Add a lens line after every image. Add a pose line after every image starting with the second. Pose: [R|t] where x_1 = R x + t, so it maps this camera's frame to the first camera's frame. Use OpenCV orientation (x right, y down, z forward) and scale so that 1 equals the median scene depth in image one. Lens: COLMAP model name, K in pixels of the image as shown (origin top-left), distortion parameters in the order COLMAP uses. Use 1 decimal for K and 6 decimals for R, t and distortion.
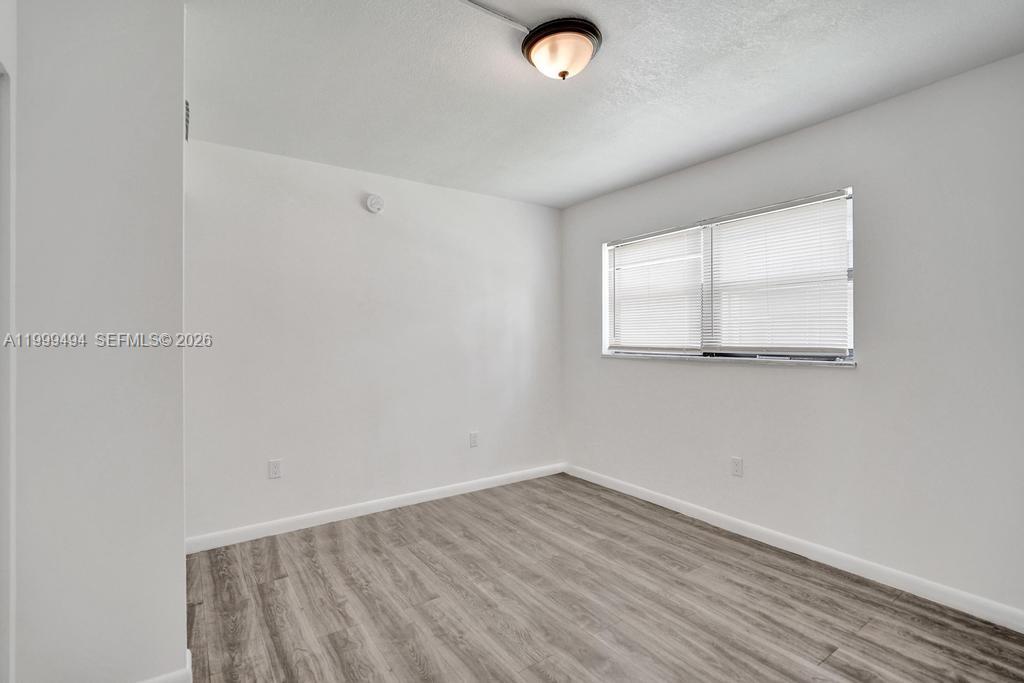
lens RADIAL K [[491.0, 0, 512.5], [0, 491.0, 327.1], [0, 0, 1]] dist [0.014180, -0.001407]
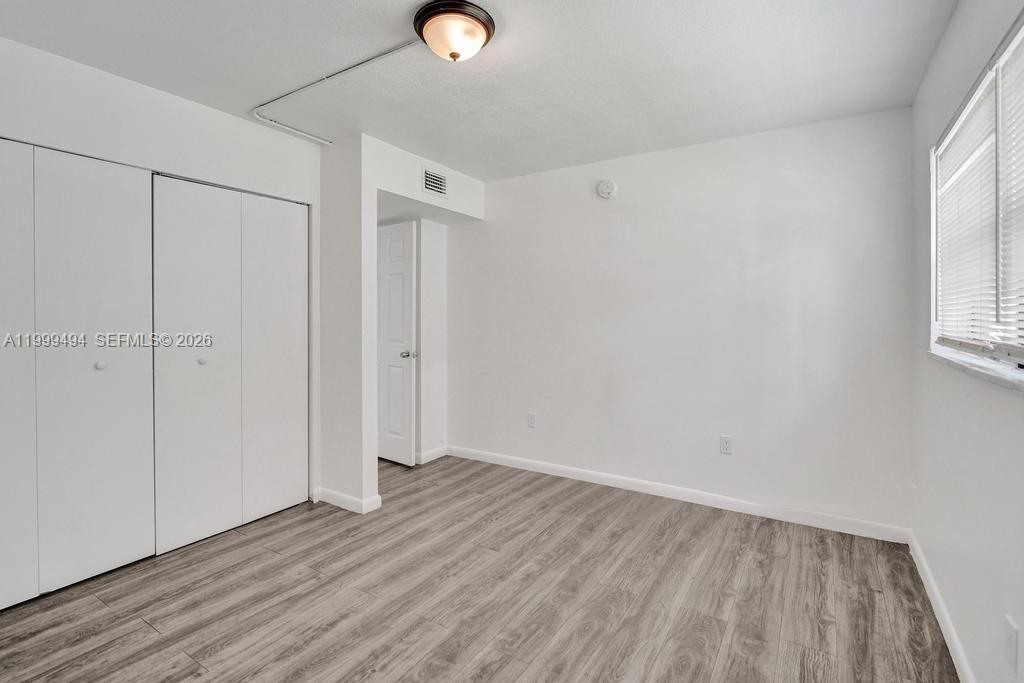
lens RADIAL K [[486.5, 0, 511.6], [0, 486.5, 332.0], [0, 0, 1]] dist [0.004304, 0.001021]
pose [[0.359641, 0.022022, -0.932831, 0.705830], [0.023125, 0.999204, 0.032505, 0.011599], [0.932804, -0.033261, 0.358846, 0.519325]]
